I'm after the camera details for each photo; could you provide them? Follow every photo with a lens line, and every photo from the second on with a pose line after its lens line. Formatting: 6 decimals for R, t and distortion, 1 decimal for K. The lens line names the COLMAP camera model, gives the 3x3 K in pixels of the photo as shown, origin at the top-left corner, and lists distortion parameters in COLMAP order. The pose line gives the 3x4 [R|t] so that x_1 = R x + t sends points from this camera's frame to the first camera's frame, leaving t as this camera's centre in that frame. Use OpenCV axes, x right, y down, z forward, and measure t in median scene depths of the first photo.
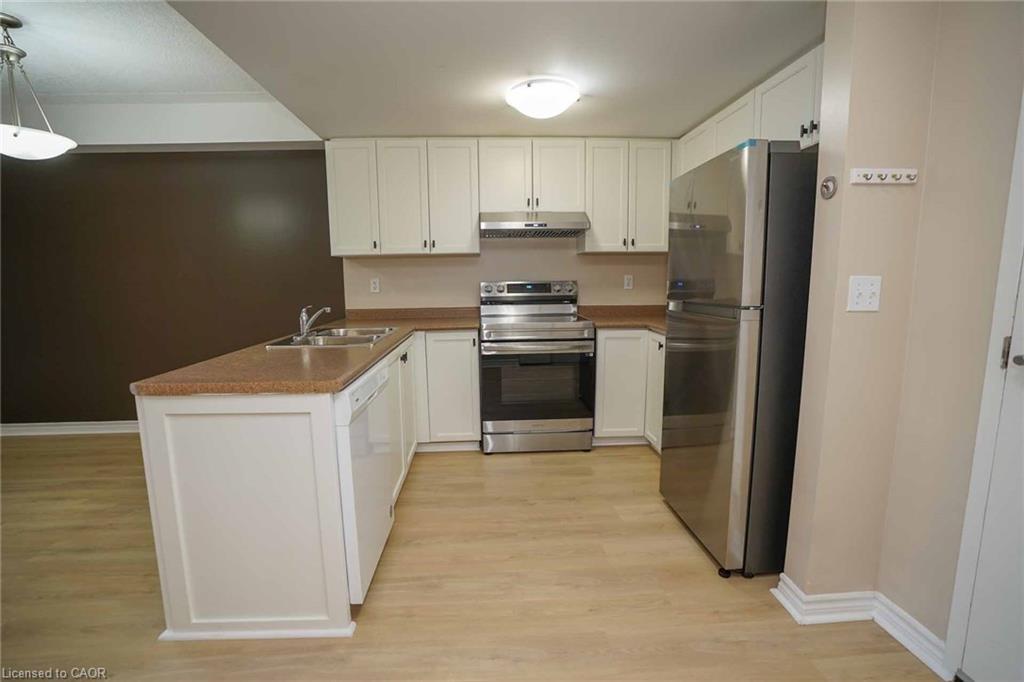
lens RADIAL K [[474.6, 0, 507.0], [0, 474.6, 341.3], [0, 0, 1]] dist [-0.057711, 0.019777]
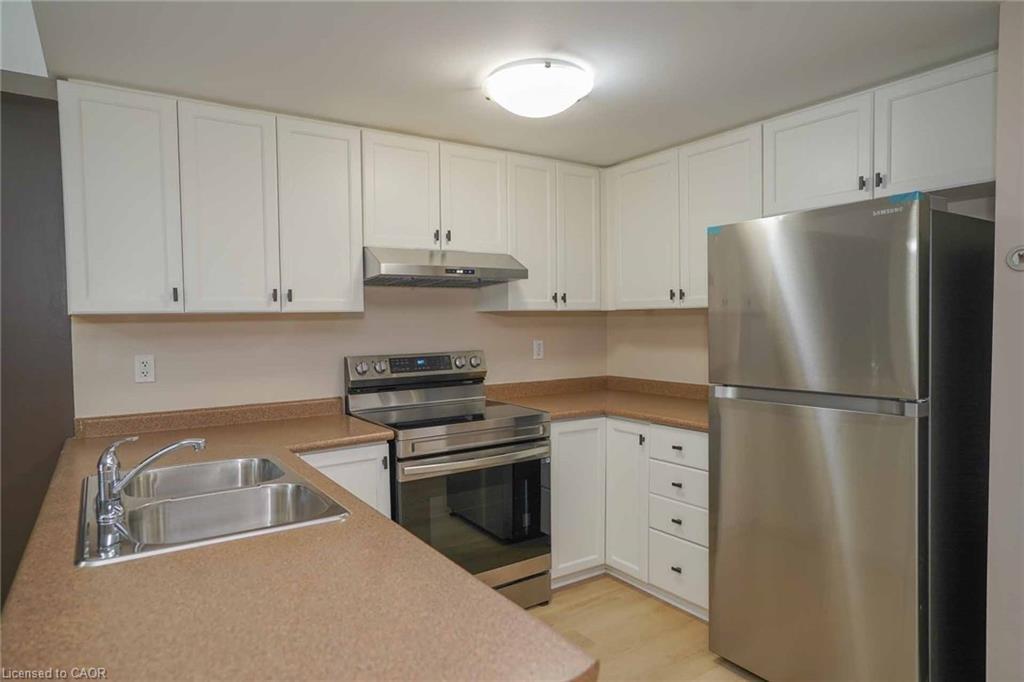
lens RADIAL K [[612.3, 0, 510.9], [0, 612.3, 343.8], [0, 0, 1]] dist [-0.045497, 0.055591]
pose [[0.857633, -0.019994, 0.513874, -0.306261], [0.073193, 0.993817, -0.083488, -0.066454], [-0.509027, 0.109214, 0.853794, 0.238708]]
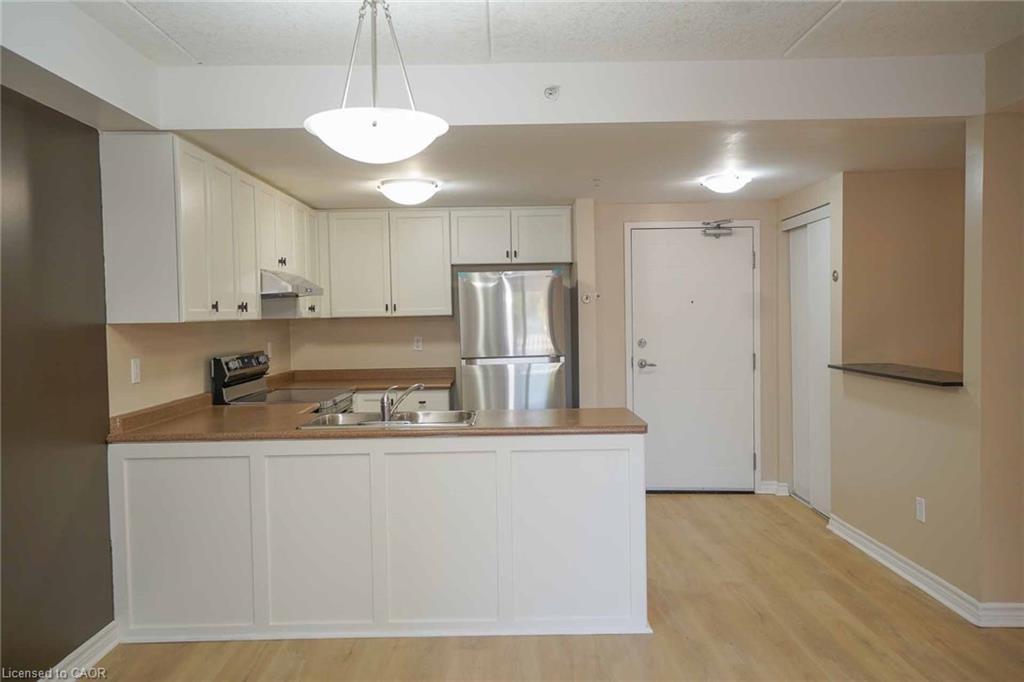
lens RADIAL K [[716.4, 0, 512.0], [0, 716.4, 341.0], [0, 0, 1]] dist [0.005682, 0.000222]
pose [[0.041965, -0.023226, 0.998849, -1.695868], [0.166626, 0.985892, 0.015925, -0.116140], [-0.985127, 0.165766, 0.045243, 0.684680]]
